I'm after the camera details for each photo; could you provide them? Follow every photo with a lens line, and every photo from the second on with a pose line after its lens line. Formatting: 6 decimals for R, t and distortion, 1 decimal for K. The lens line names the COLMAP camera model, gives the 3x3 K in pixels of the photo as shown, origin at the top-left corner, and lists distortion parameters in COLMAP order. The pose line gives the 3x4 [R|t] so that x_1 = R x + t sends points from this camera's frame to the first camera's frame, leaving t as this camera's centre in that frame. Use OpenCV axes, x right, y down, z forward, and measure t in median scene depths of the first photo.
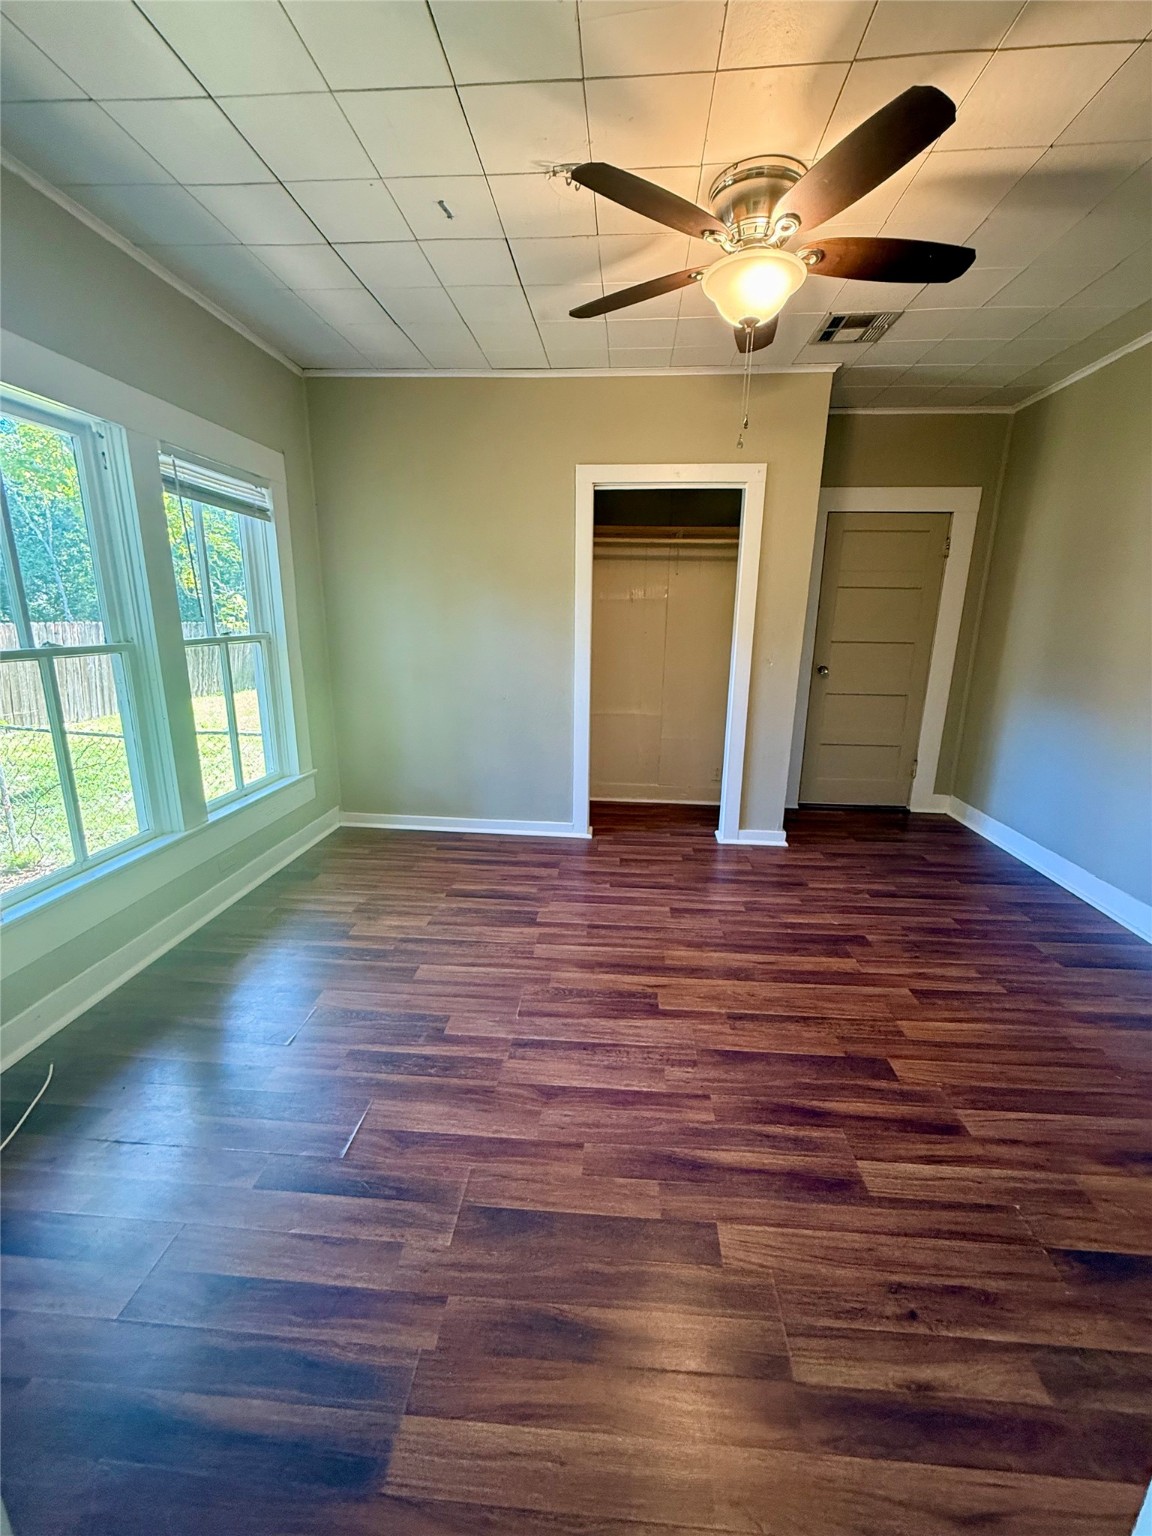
lens RADIAL K [[612.3, 0, 577.9], [0, 612.3, 767.0], [0, 0, 1]] dist [0.000772, 0.000054]
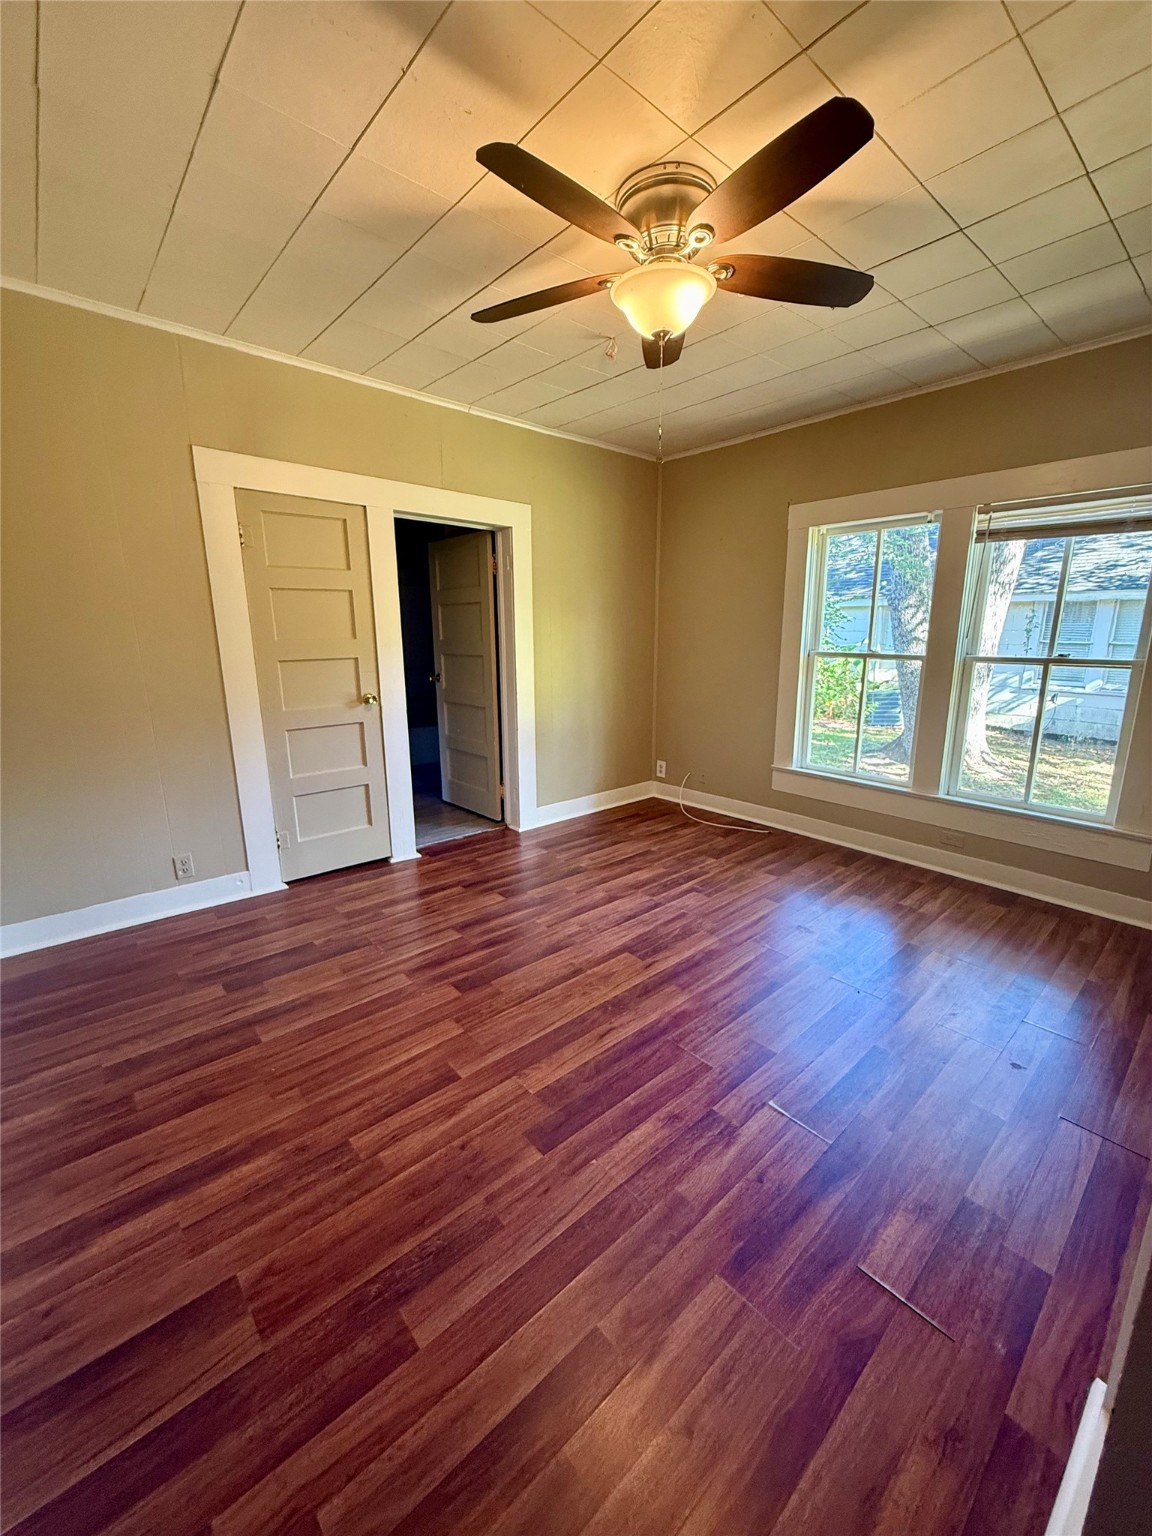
lens RADIAL K [[612.3, 0, 577.9], [0, 612.3, 767.0], [0, 0, 1]] dist [0.000772, 0.000054]
pose [[-0.700515, 0.148833, -0.697945, 0.864138], [-0.181567, 0.908656, 0.376002, -0.332880], [0.690154, 0.390119, -0.609504, 1.323425]]
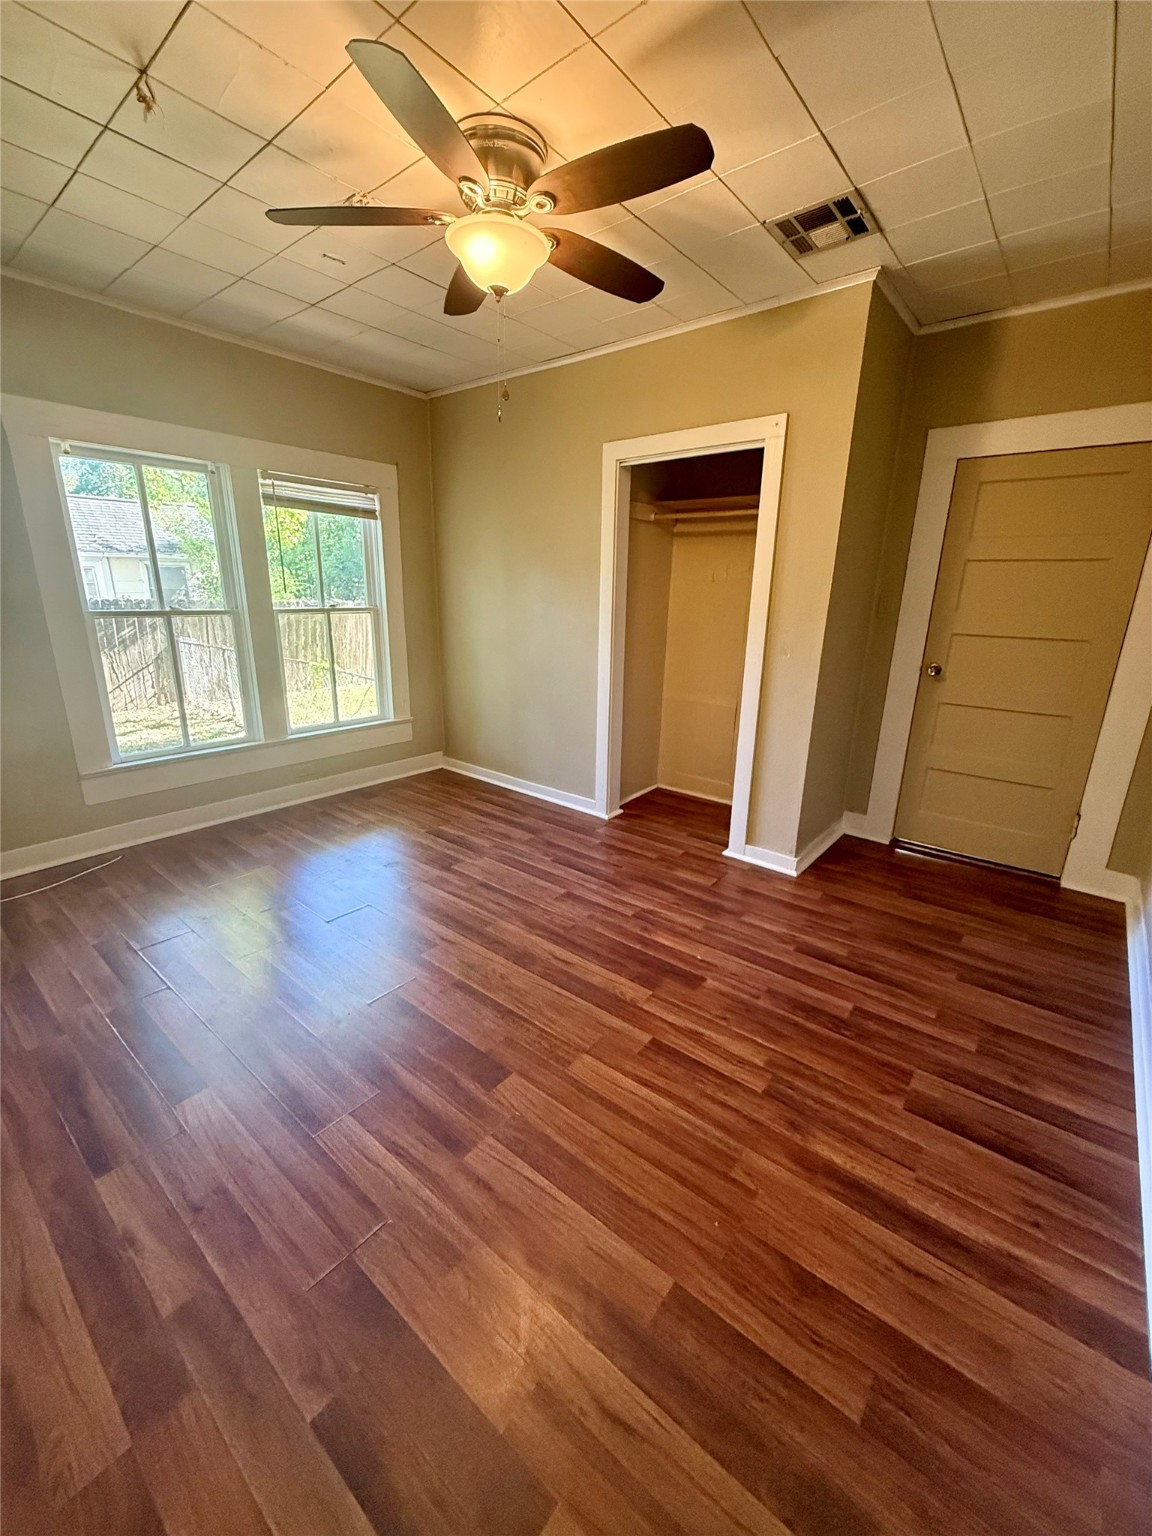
lens RADIAL K [[612.3, 0, 577.9], [0, 612.3, 767.0], [0, 0, 1]] dist [0.000772, 0.000054]
pose [[0.820694, 0.162423, -0.547796, 0.781484], [-0.149062, 0.986407, 0.069153, -0.046270], [0.551582, 0.024902, 0.833749, 0.204827]]
